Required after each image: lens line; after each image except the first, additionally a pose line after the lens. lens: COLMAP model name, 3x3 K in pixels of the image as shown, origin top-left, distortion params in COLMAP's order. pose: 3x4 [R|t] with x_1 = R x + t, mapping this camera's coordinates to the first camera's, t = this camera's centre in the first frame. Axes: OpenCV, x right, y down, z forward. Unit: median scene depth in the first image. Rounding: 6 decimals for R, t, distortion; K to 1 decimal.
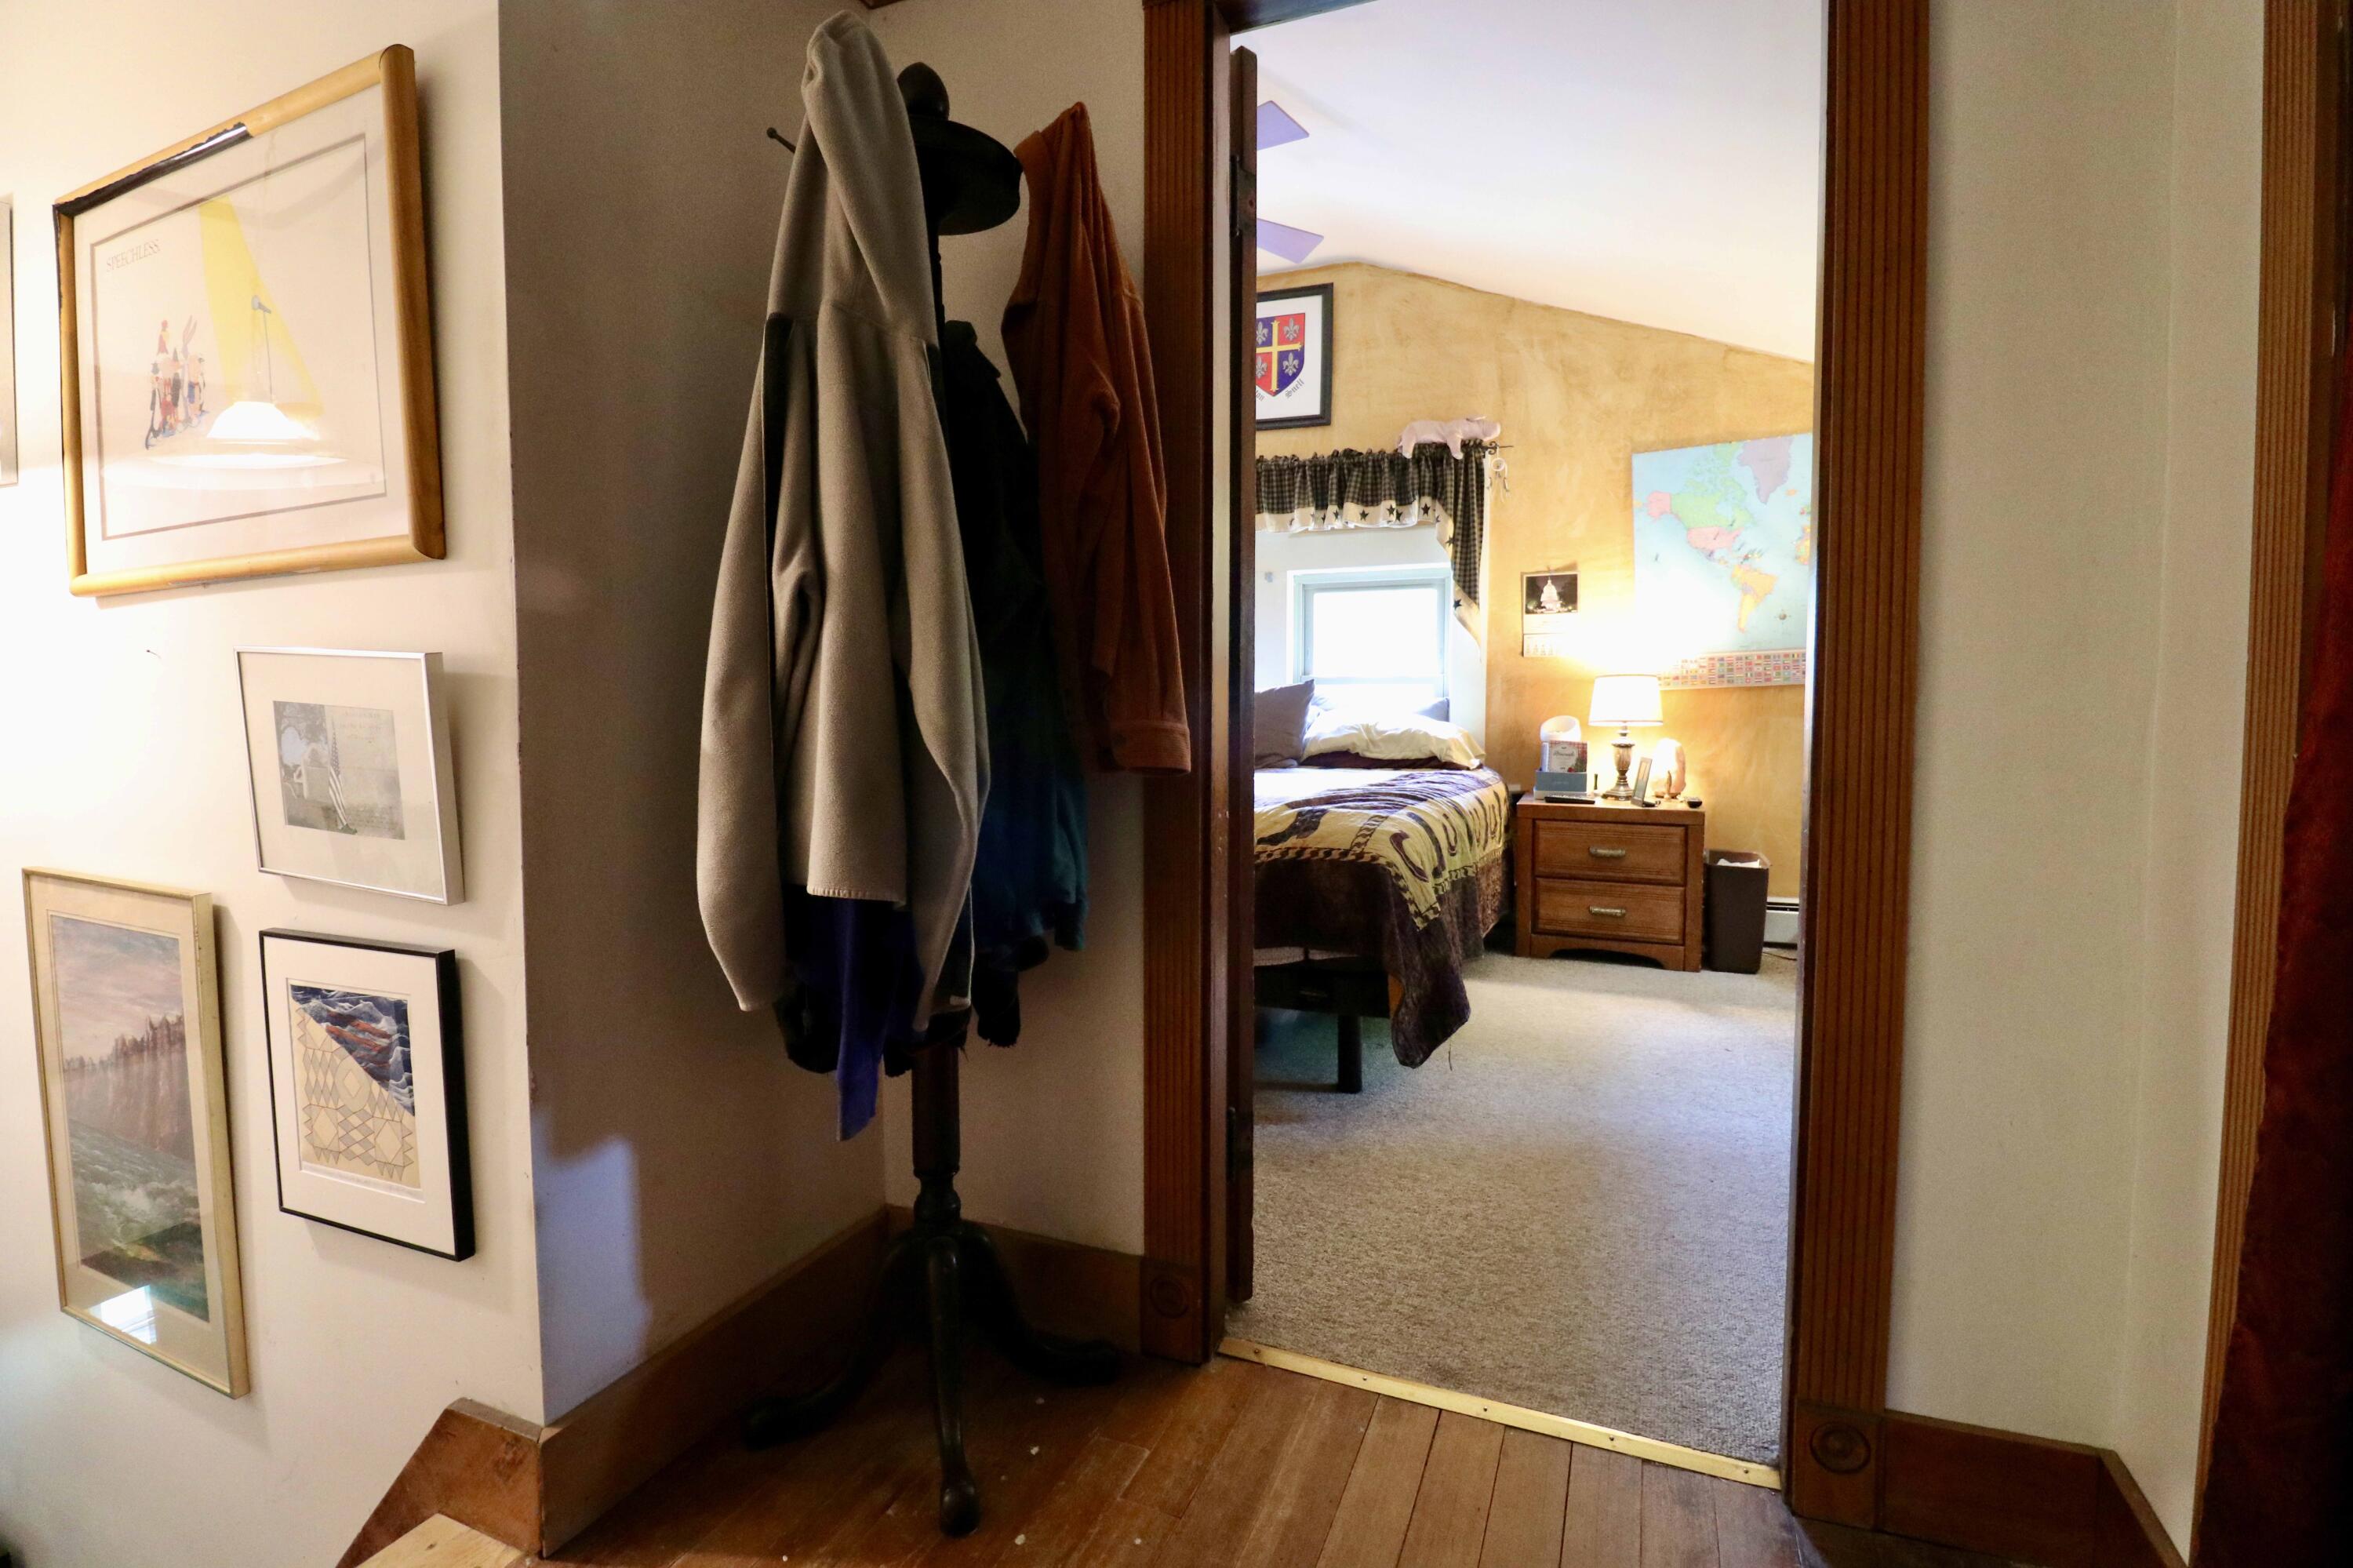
lens RADIAL K [[1093.3, 0, 1176.4], [0, 1093.3, 783.1], [0, 0, 1]] dist [-0.022273, -0.003899]
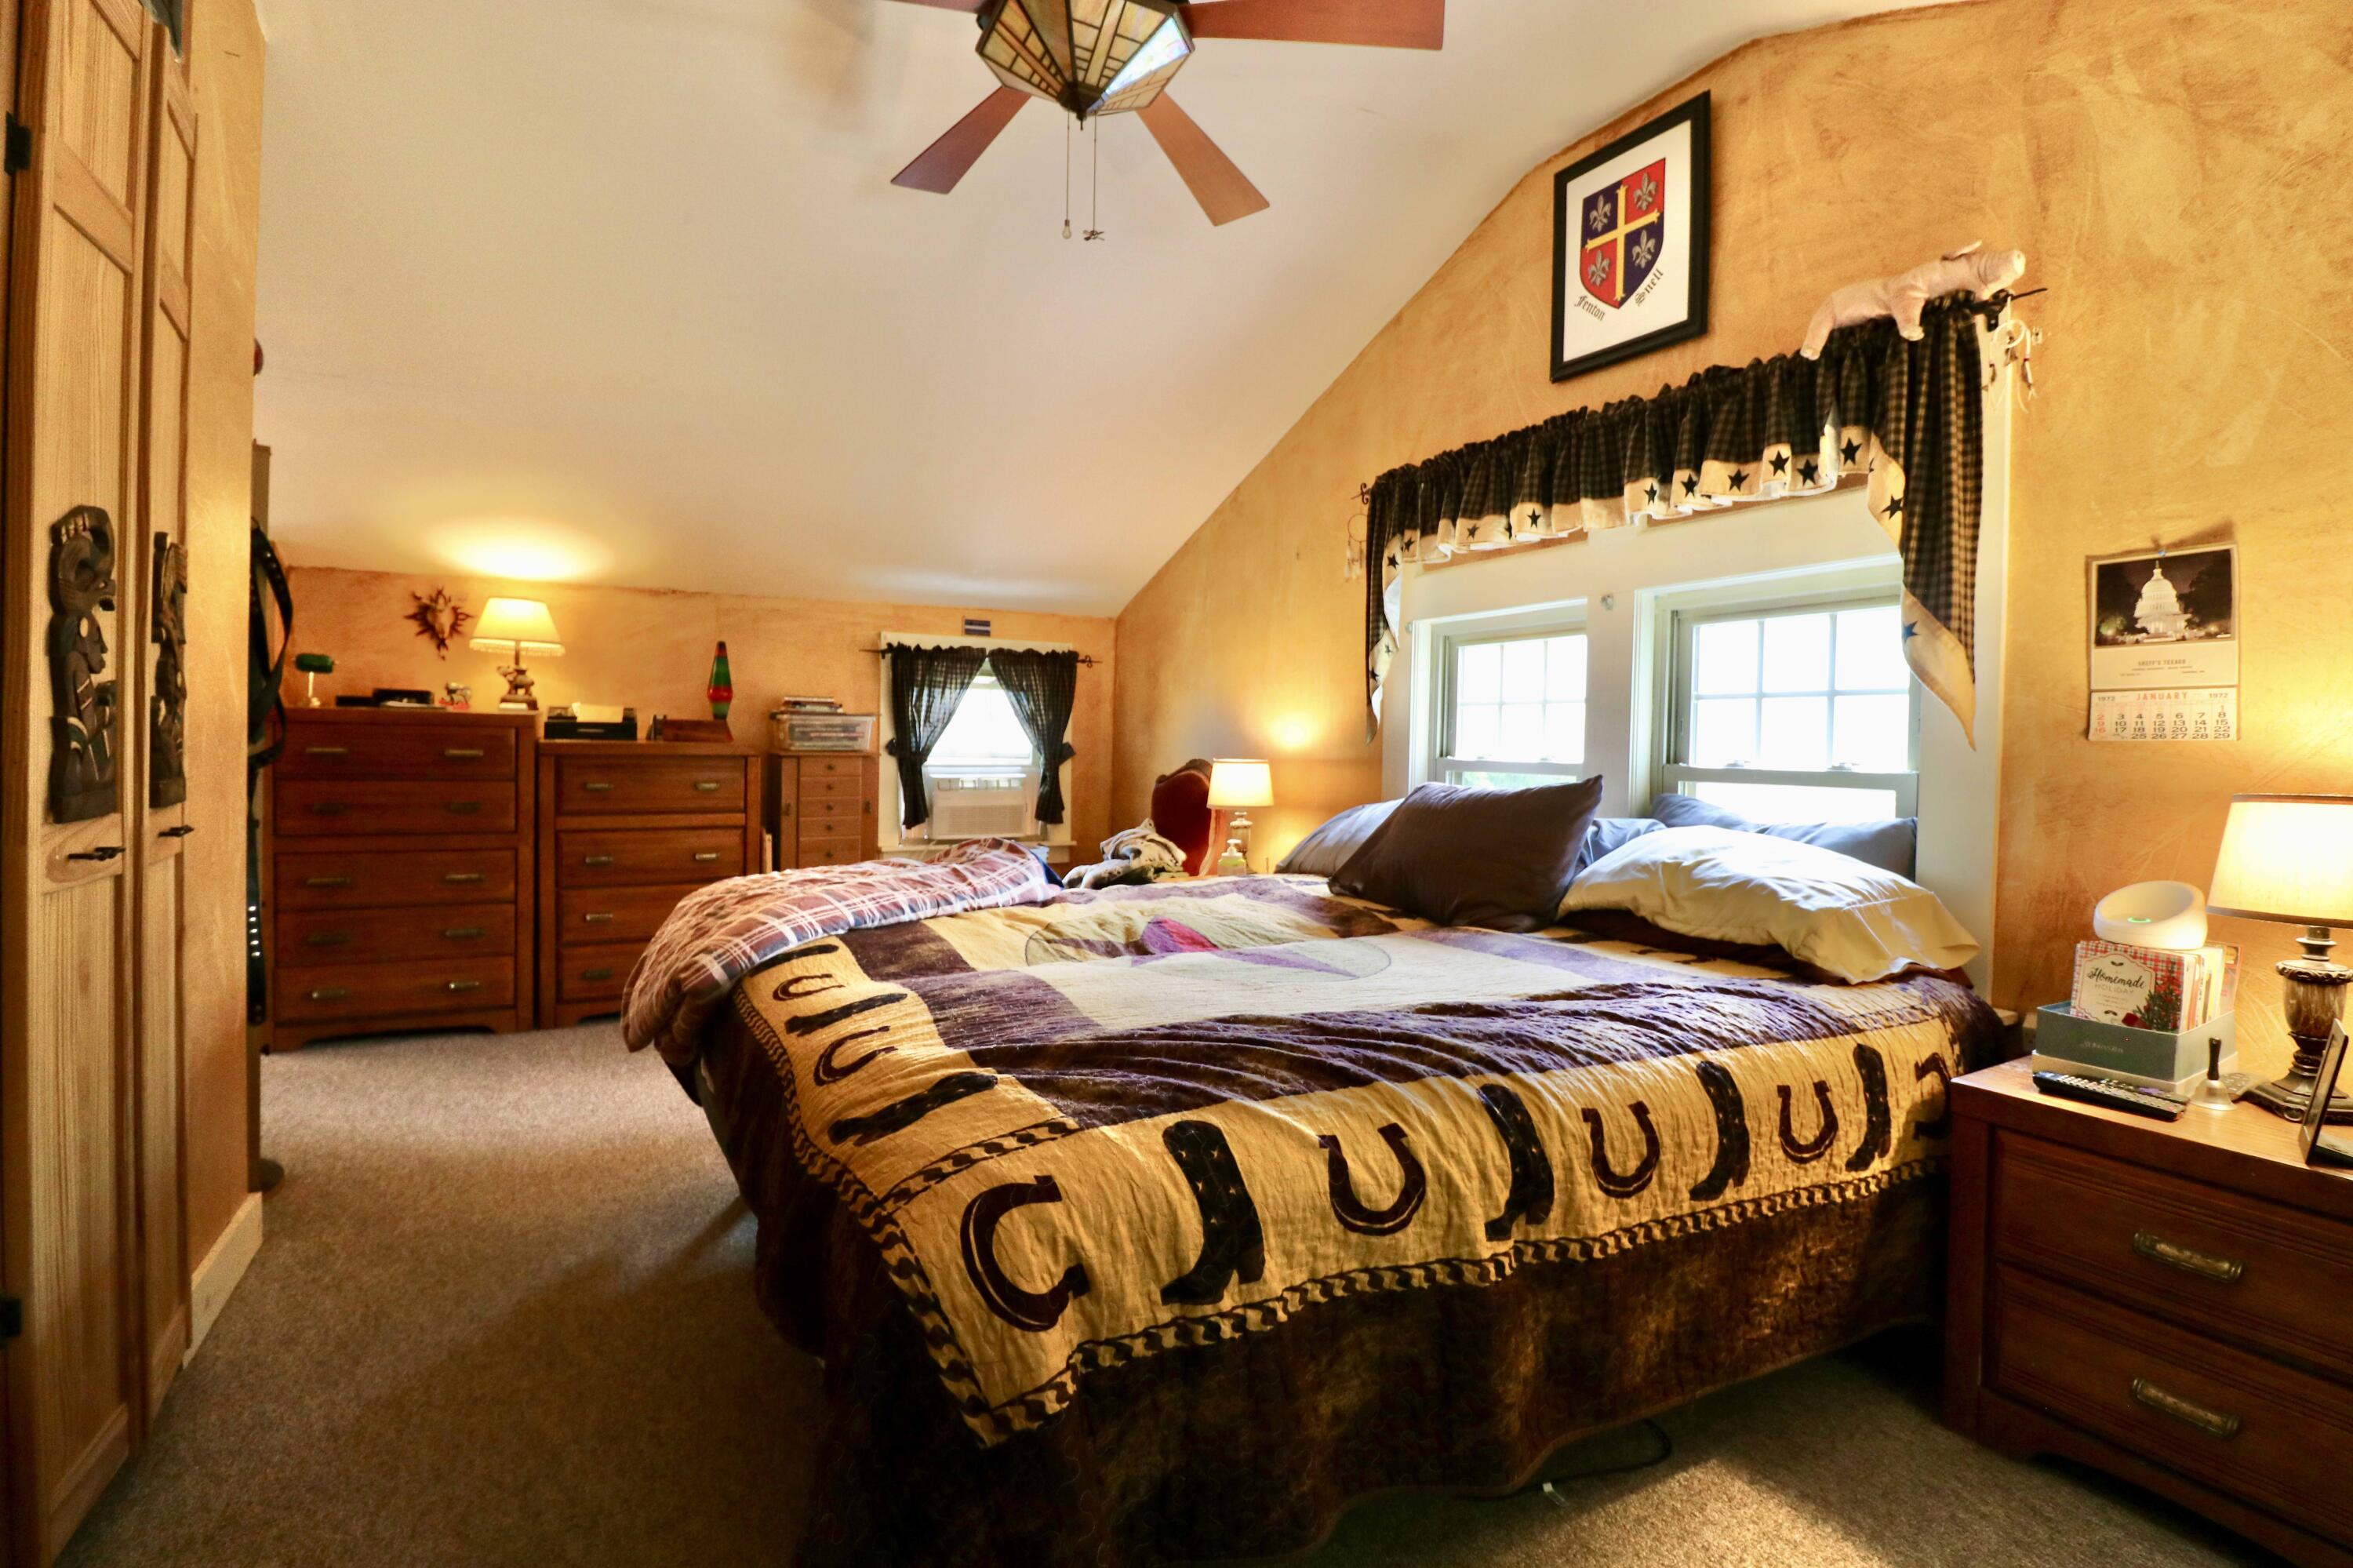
lens RADIAL K [[1093.3, 0, 1165.7], [0, 1093.3, 771.8], [0, 0, 1]] dist [-0.022273, -0.003899]
pose [[0.772610, 0.029227, -0.634208, 0.307269], [-0.064063, 0.997430, -0.032078, -0.064117], [0.631641, 0.065413, 0.772497, 0.415077]]
